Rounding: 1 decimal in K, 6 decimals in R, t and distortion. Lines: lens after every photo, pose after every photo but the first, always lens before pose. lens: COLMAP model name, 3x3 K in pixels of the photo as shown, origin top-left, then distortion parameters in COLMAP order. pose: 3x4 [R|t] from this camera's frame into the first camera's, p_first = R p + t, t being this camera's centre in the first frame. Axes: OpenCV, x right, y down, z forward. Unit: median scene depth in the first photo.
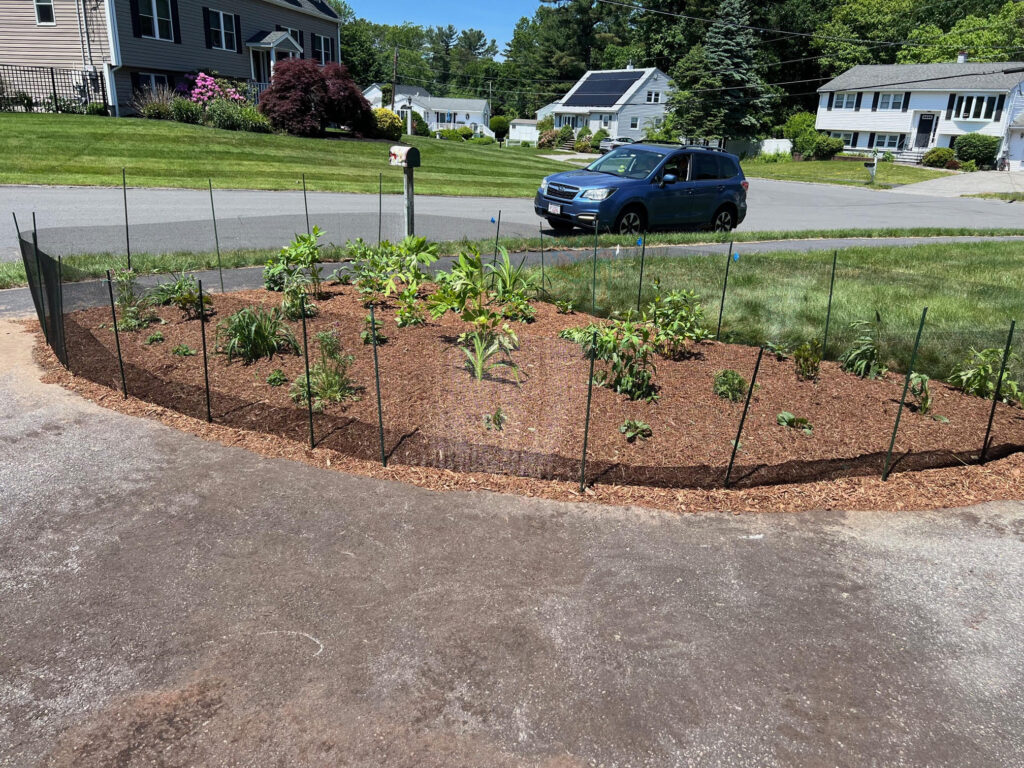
lens RADIAL K [[775.5, 0, 512.1], [0, 775.5, 380.9], [0, 0, 1]] dist [0.063823, -0.059313]
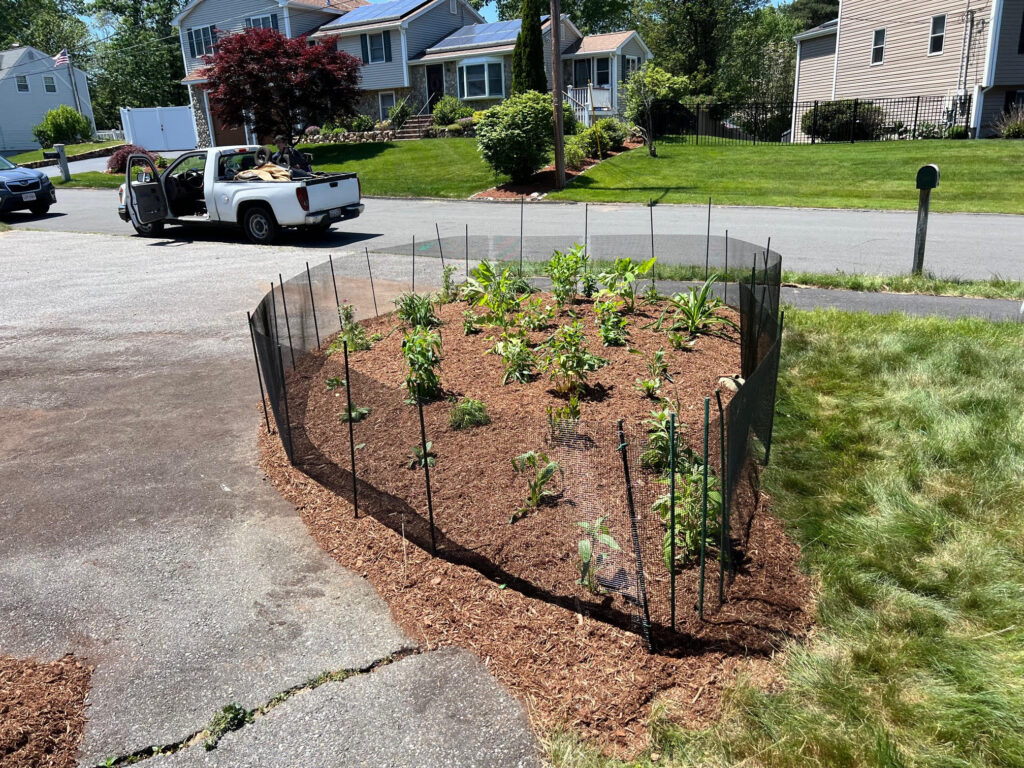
lens RADIAL K [[775.5, 0, 509.4], [0, 775.5, 385.6], [0, 0, 1]] dist [0.063823, -0.059313]
pose [[0.423468, 0.222166, -0.878246, 0.187058], [-0.240387, 0.962265, 0.127512, -0.027333], [0.873435, 0.157122, 0.460895, 0.094534]]
